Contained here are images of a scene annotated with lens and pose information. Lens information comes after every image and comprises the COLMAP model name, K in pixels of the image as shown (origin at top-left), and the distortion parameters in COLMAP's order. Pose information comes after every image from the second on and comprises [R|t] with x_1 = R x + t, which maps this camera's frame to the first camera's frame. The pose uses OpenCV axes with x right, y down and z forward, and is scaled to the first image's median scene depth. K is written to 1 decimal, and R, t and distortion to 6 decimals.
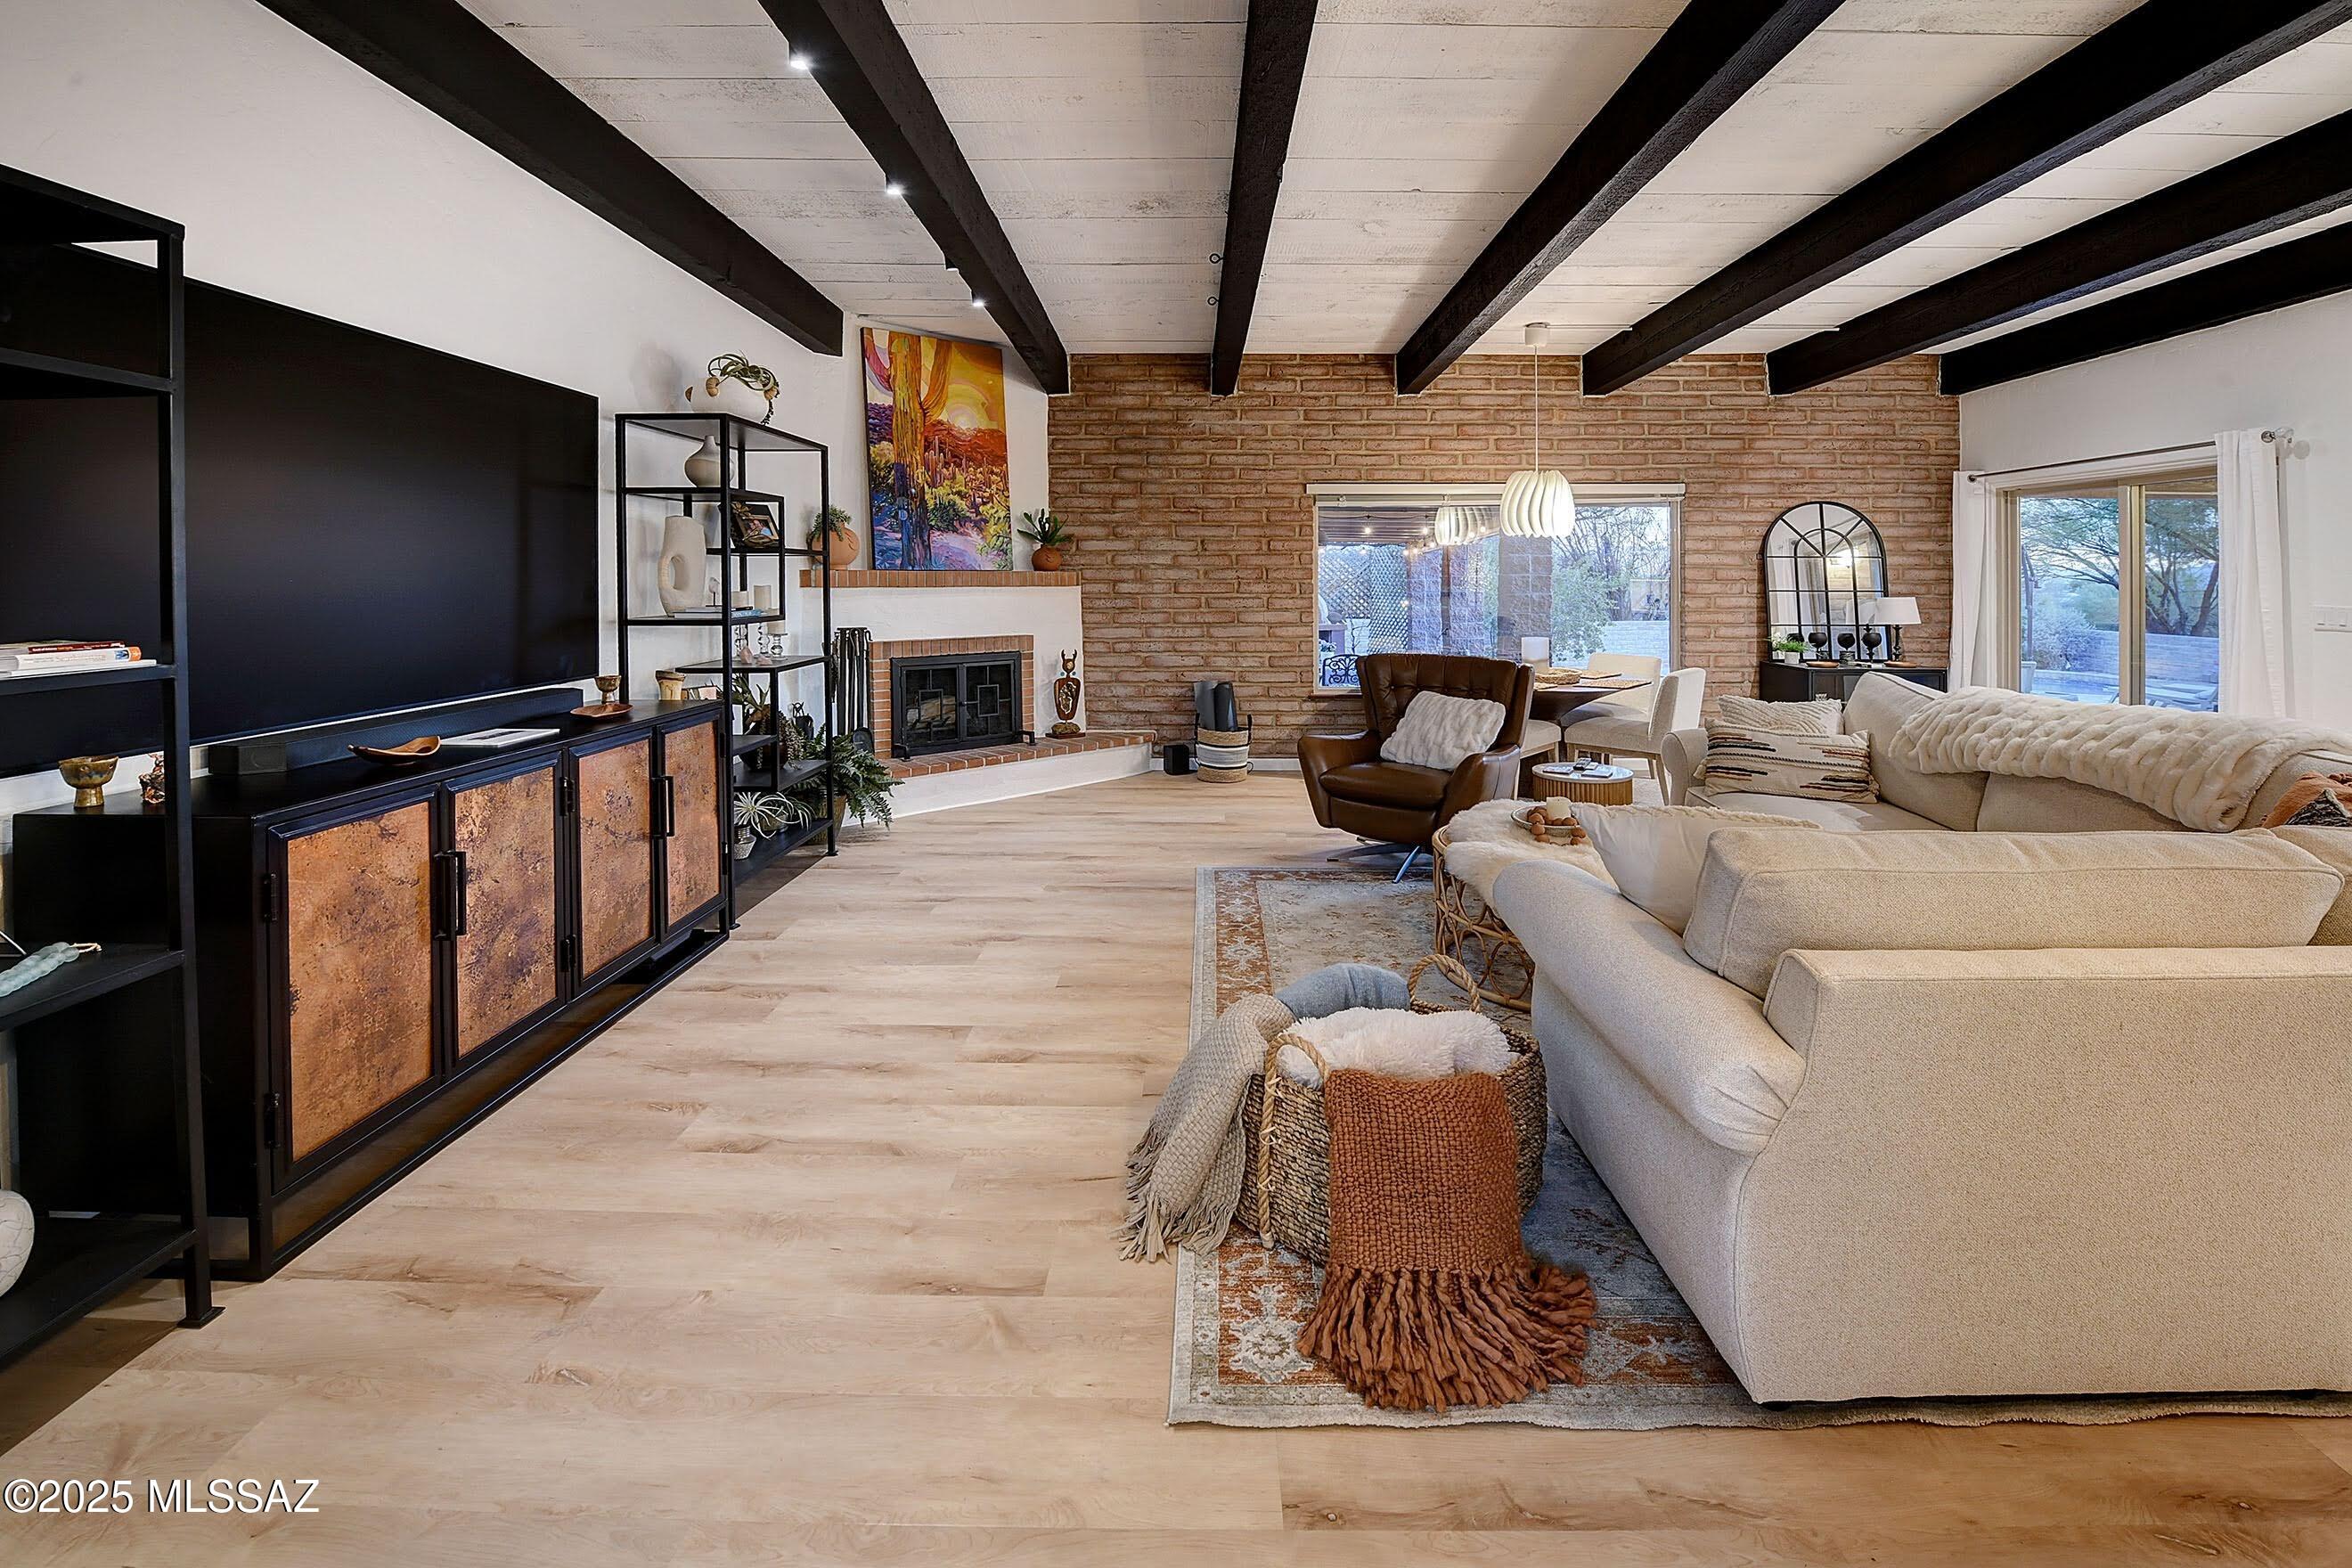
lens RADIAL K [[970.2, 0, 1170.4], [0, 970.2, 617.3], [0, 0, 1]] dist [-0.000846, -0.000409]
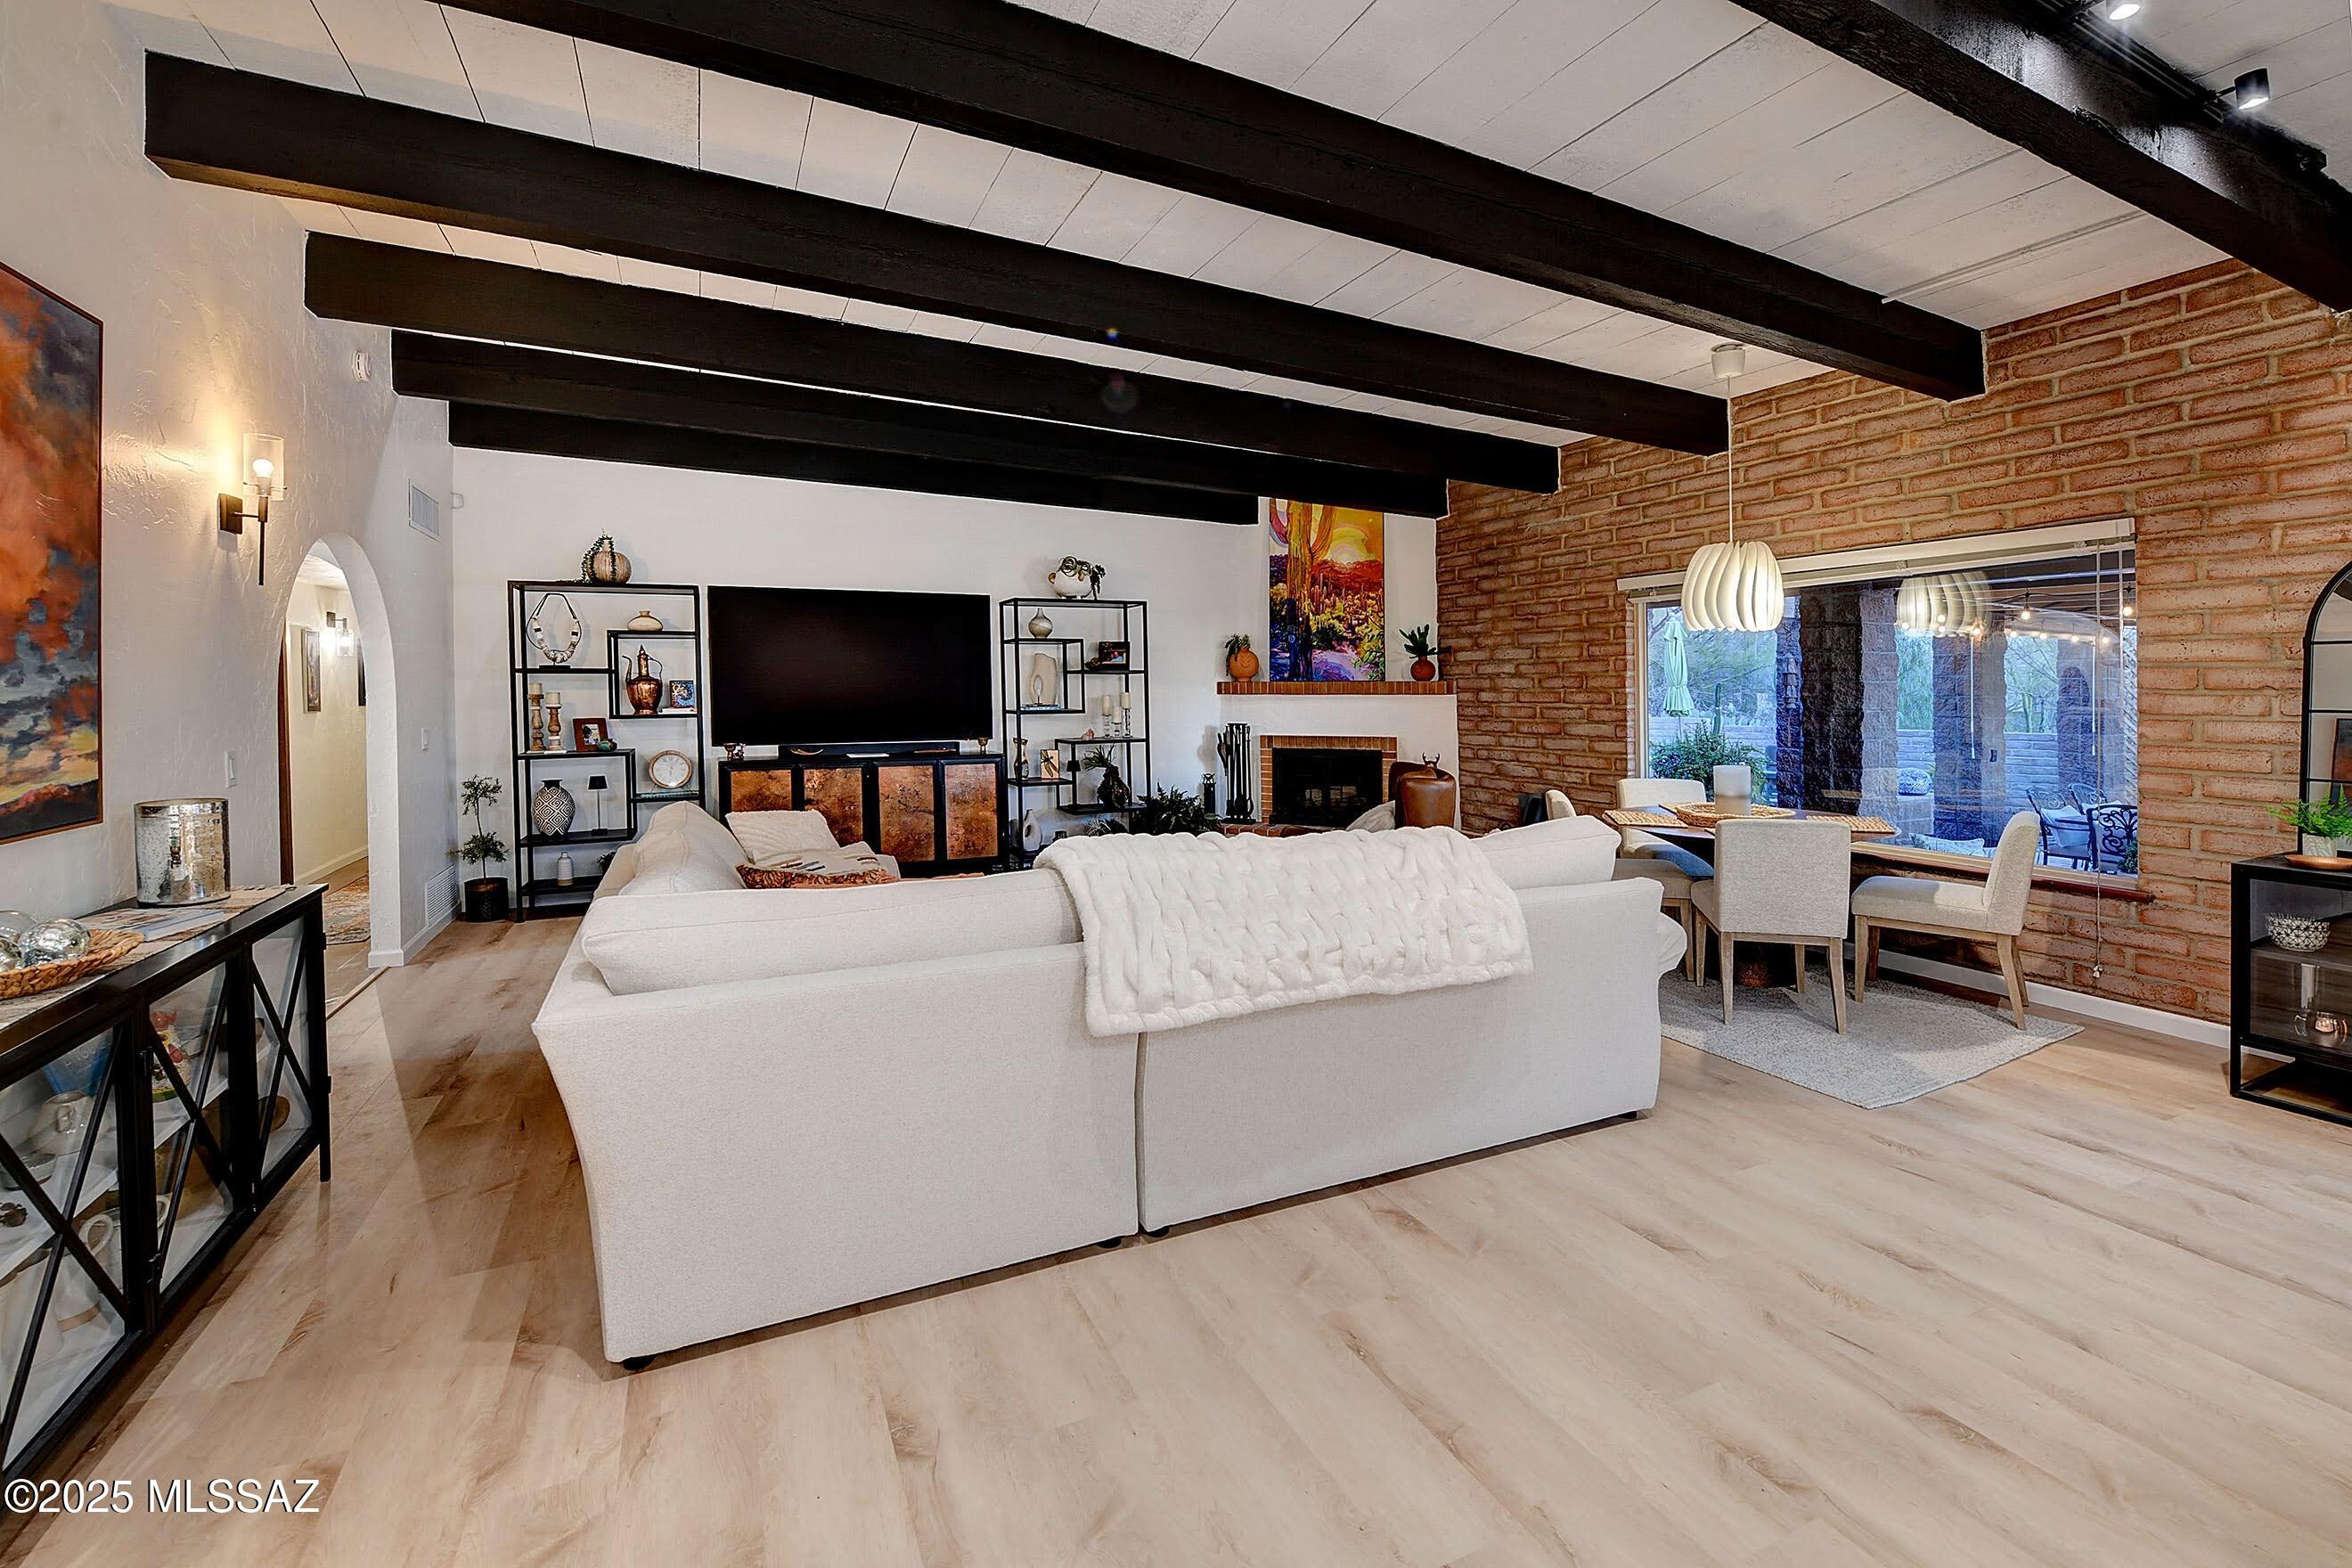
lens RADIAL K [[981.9, 0, 1174.7], [0, 981.9, 772.0], [0, 0, 1]] dist [-0.000758, -0.000939]
pose [[0.462175, 0.074850, -0.883624, 0.772149], [-0.033546, 0.997194, 0.066924, -0.009668], [0.886154, -0.001289, 0.463389, 0.237984]]
